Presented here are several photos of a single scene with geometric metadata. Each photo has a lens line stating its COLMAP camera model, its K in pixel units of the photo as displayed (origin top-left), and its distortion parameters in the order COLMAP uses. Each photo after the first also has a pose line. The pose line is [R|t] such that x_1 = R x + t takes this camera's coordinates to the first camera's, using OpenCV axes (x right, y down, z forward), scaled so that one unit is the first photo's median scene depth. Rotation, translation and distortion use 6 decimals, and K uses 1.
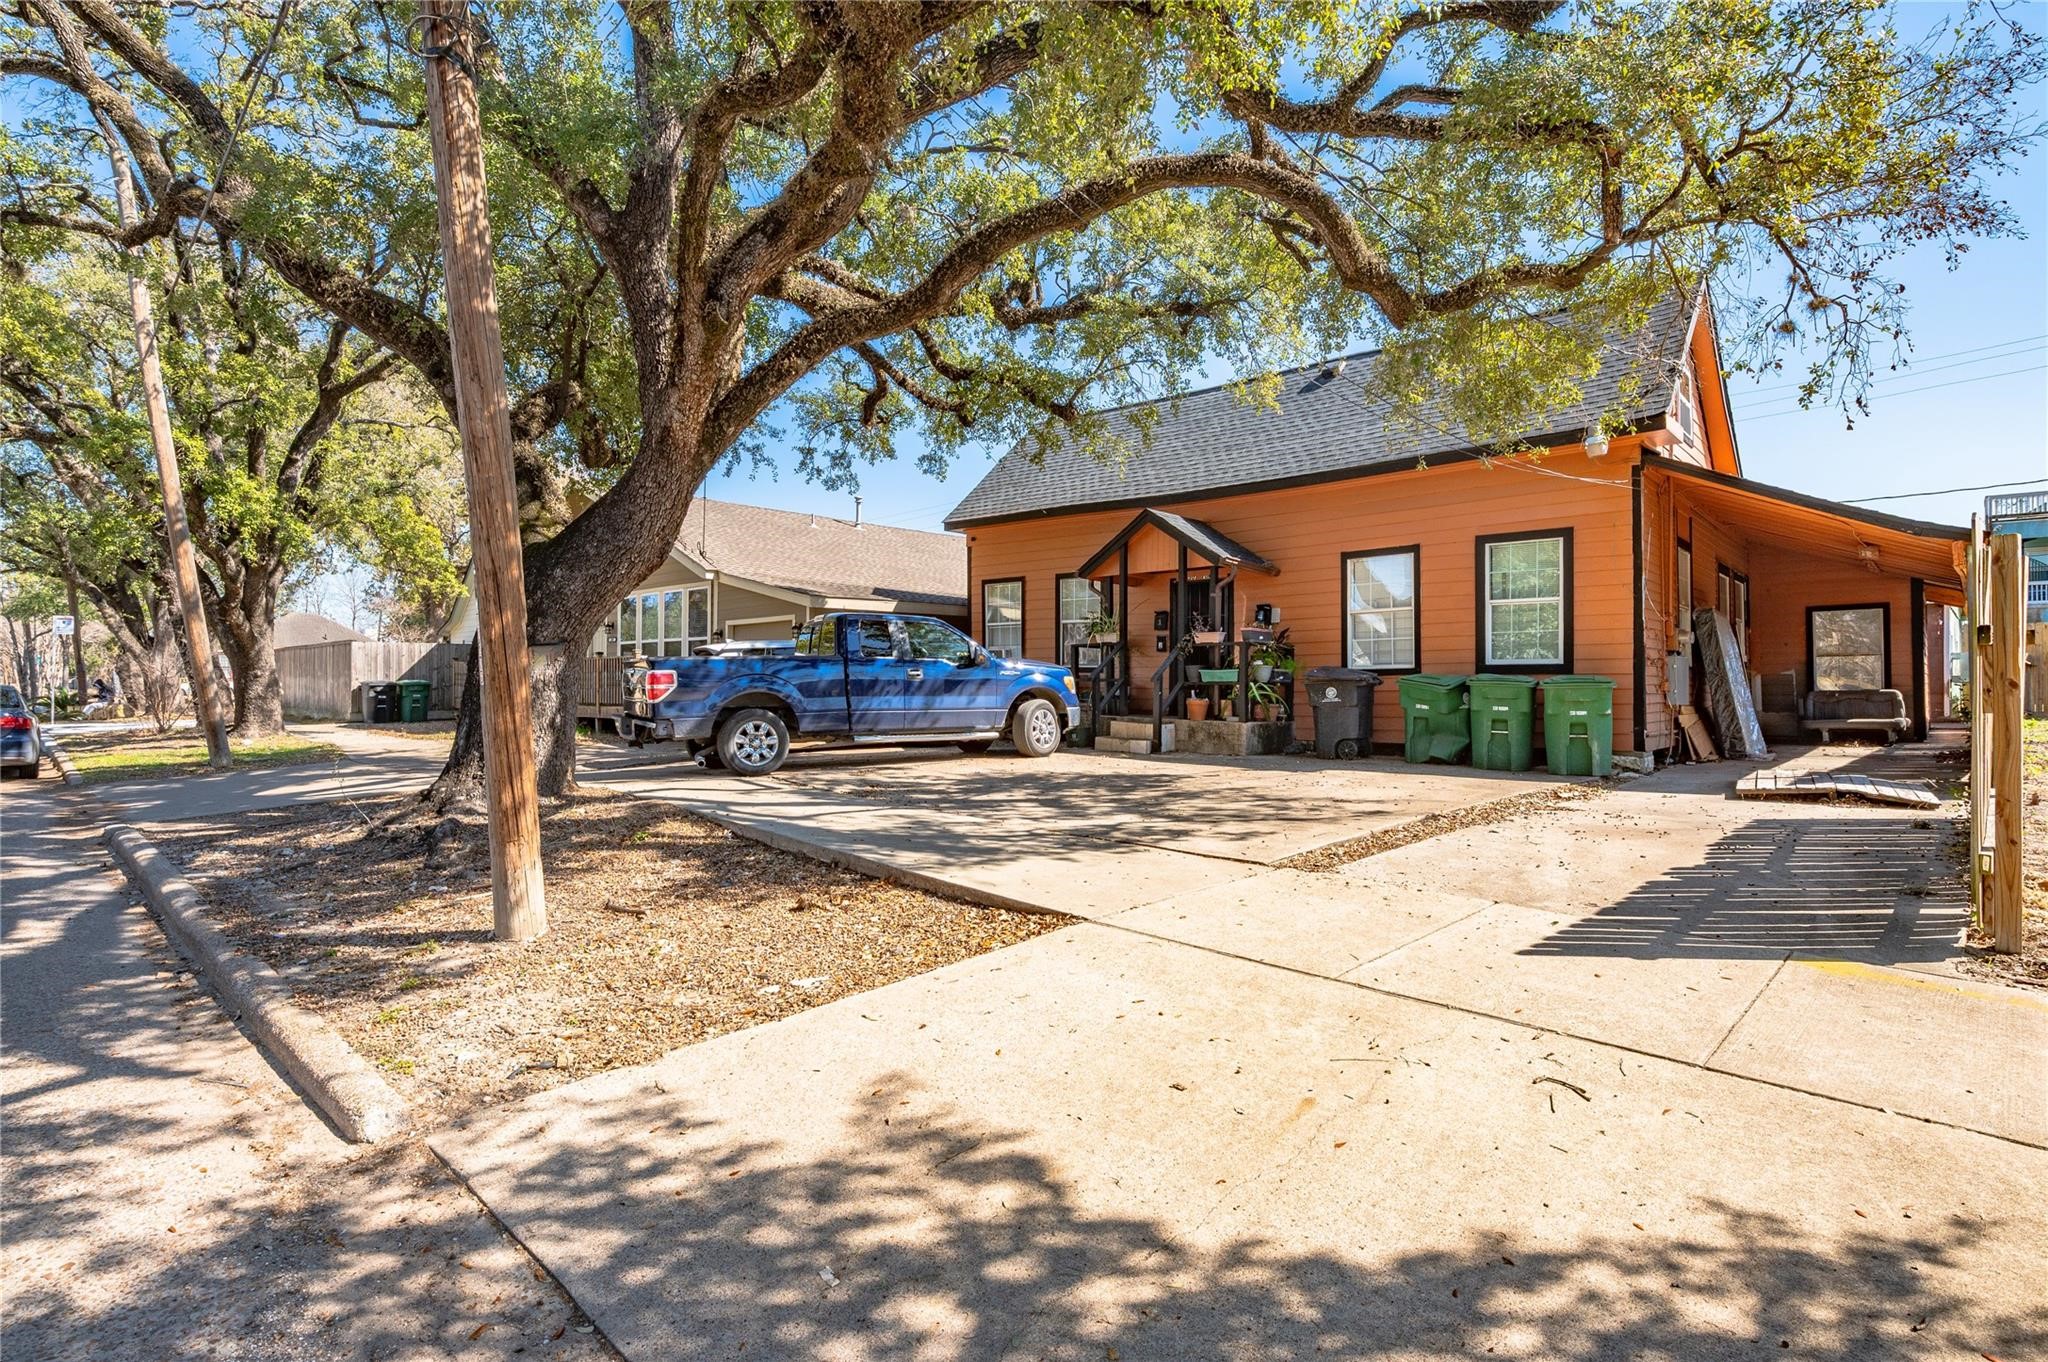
lens RADIAL K [[1004.7, 0, 1024.0], [0, 1004.7, 681.0], [0, 0, 1]] dist [-0.008110, -0.000107]
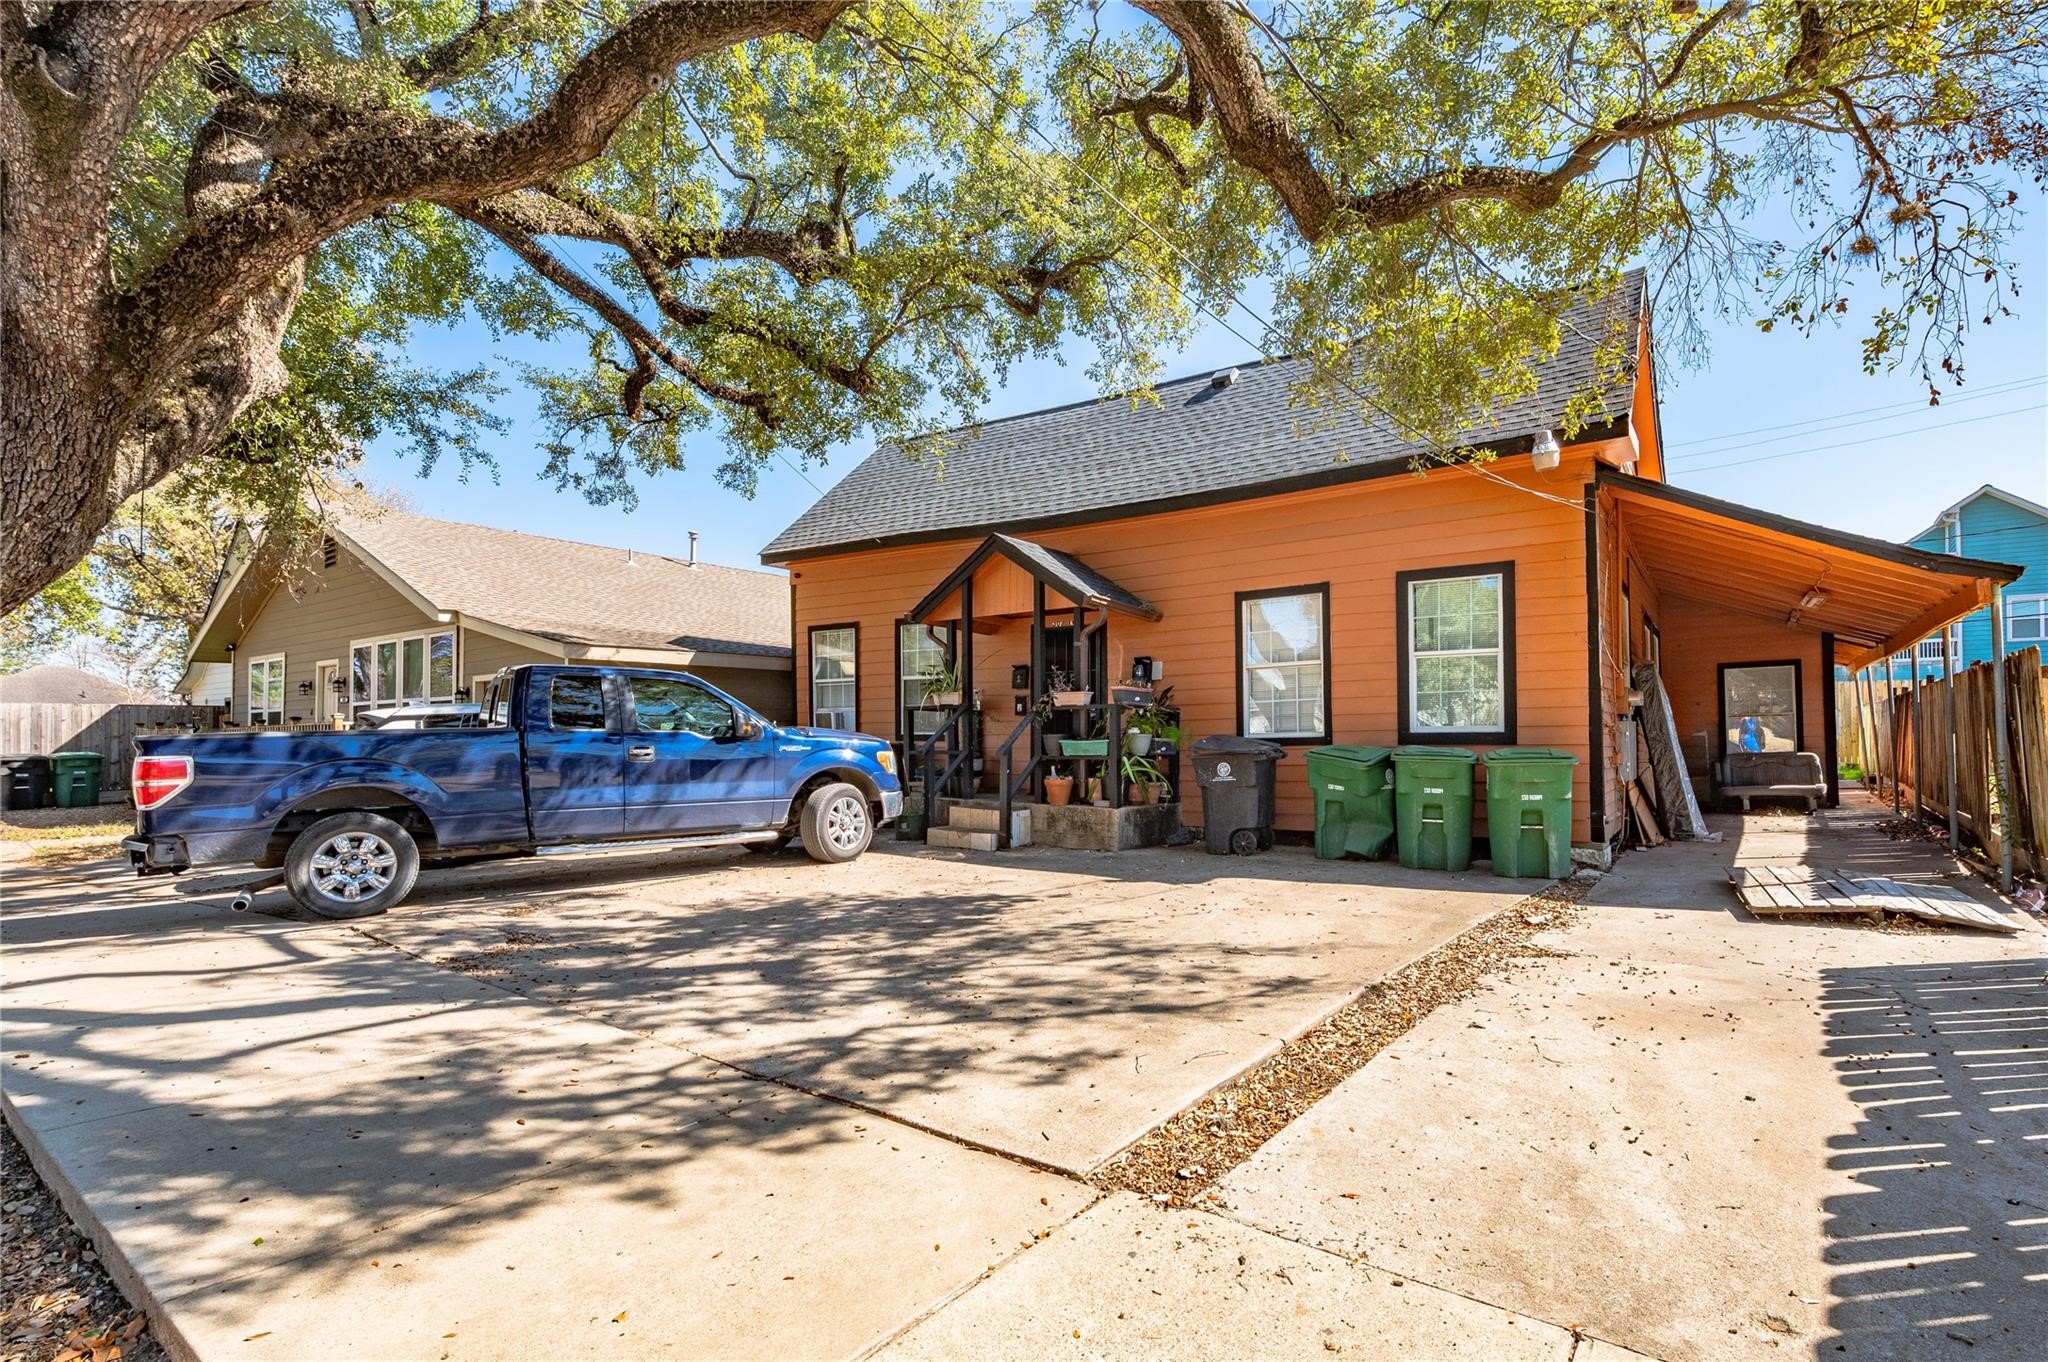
lens RADIAL K [[979.6, 0, 1105.9], [0, 979.6, 730.8], [0, 0, 1]] dist [-0.003165, -0.000565]
pose [[0.985457, -0.006980, 0.169780, 0.081292], [0.007844, 0.999959, -0.004419, -0.014828], [-0.169743, 0.005687, 0.985472, 0.248253]]
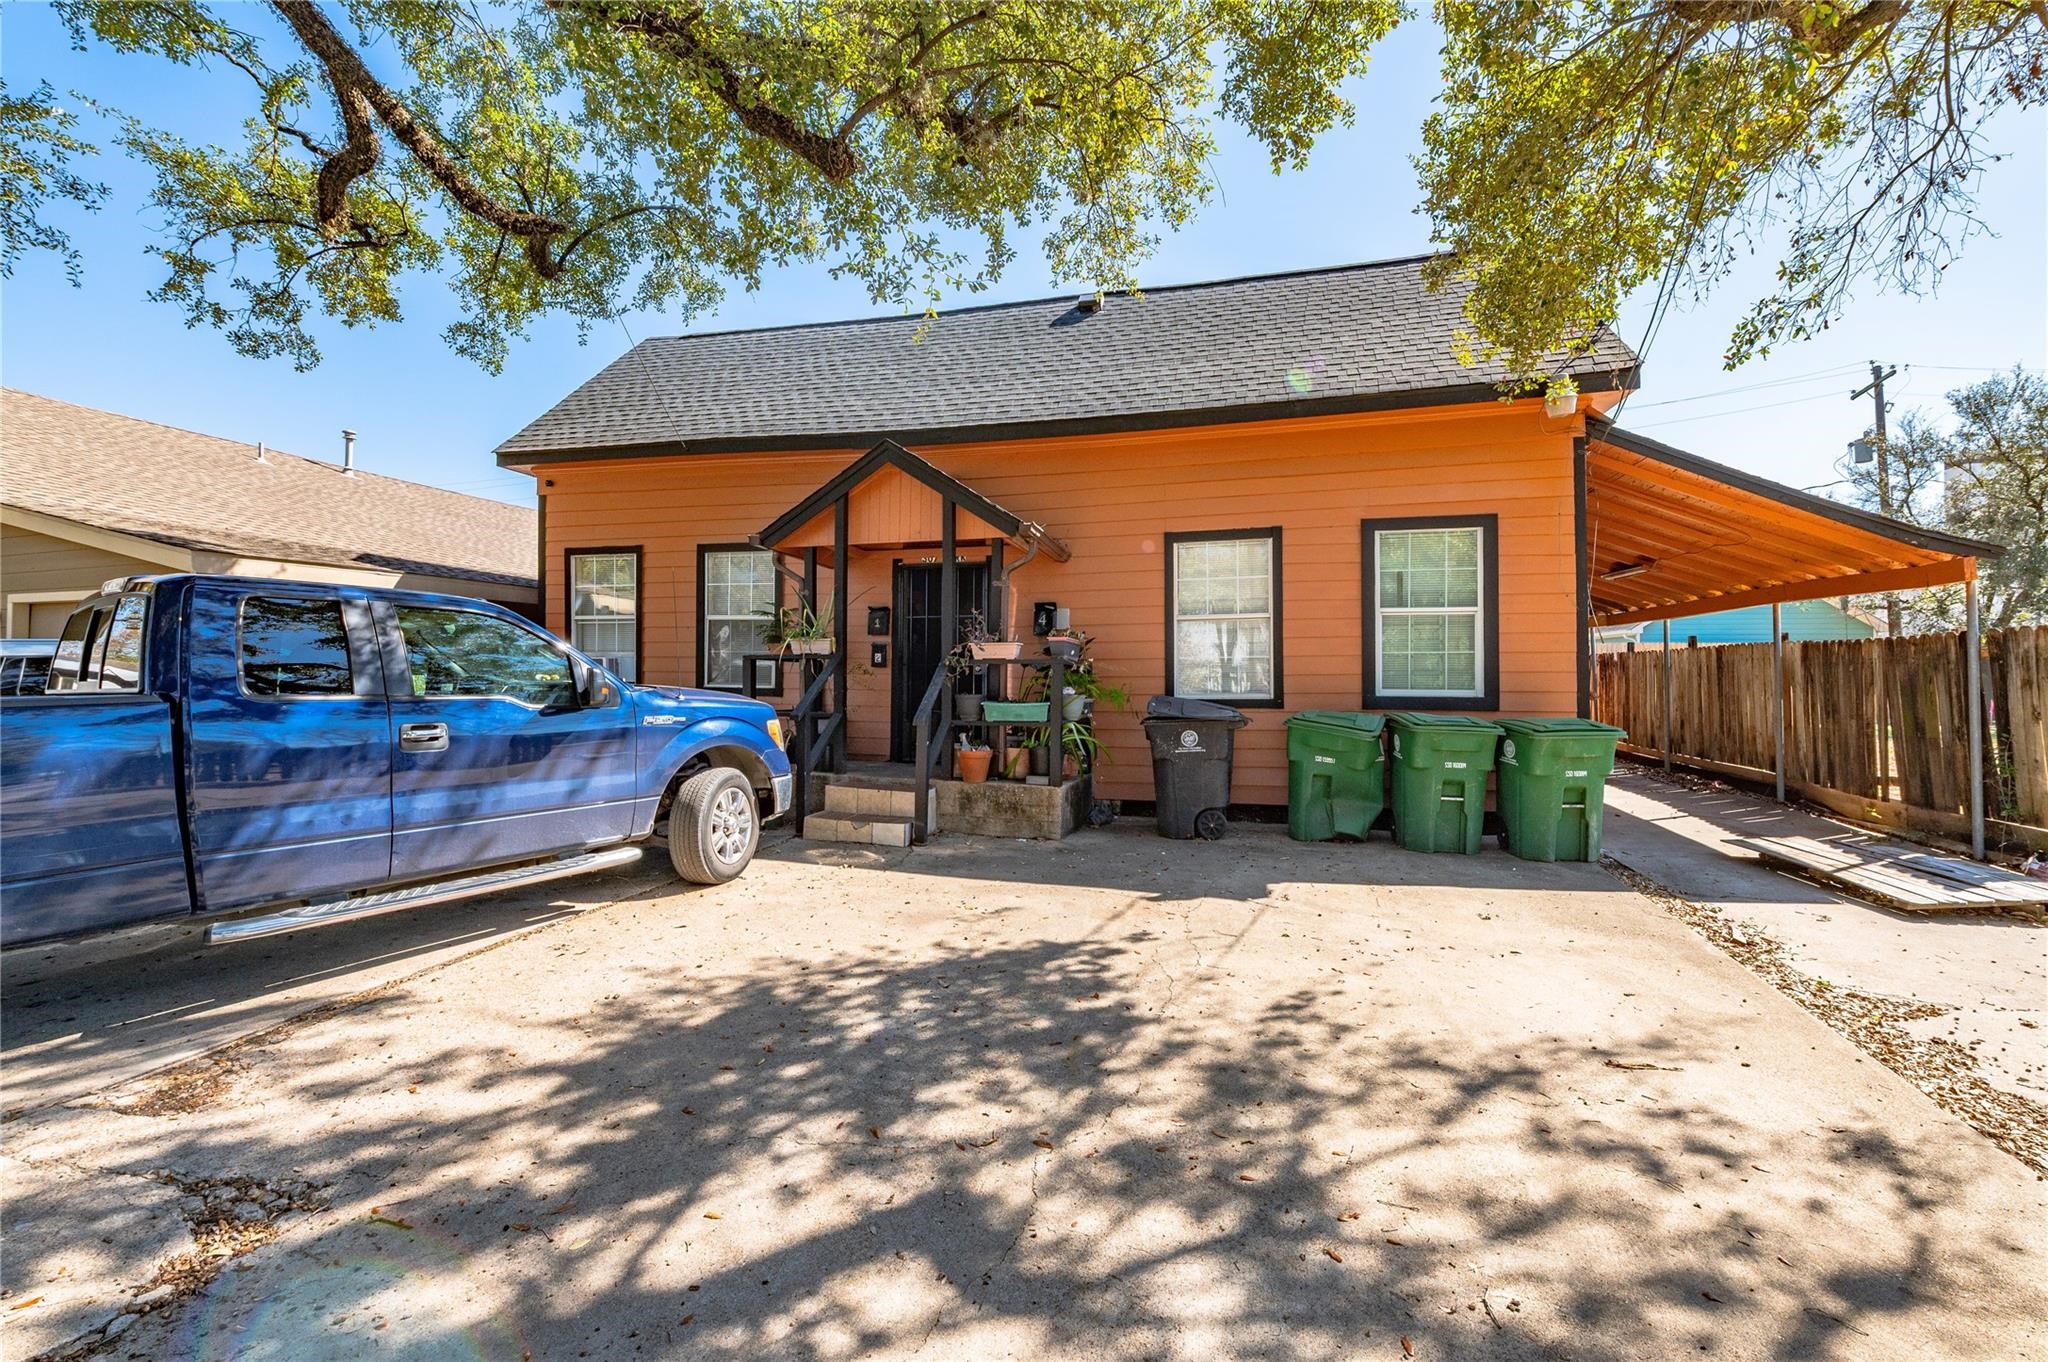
lens RADIAL K [[856.3, 0, 1026.1], [0, 856.3, 673.9], [0, 0, 1]] dist [-0.003825, -0.000432]
pose [[0.884787, 0.004119, 0.465978, -0.048920], [-0.003647, 0.999992, -0.001916, -0.027776], [-0.465982, -0.000004, 0.884794, 0.518203]]
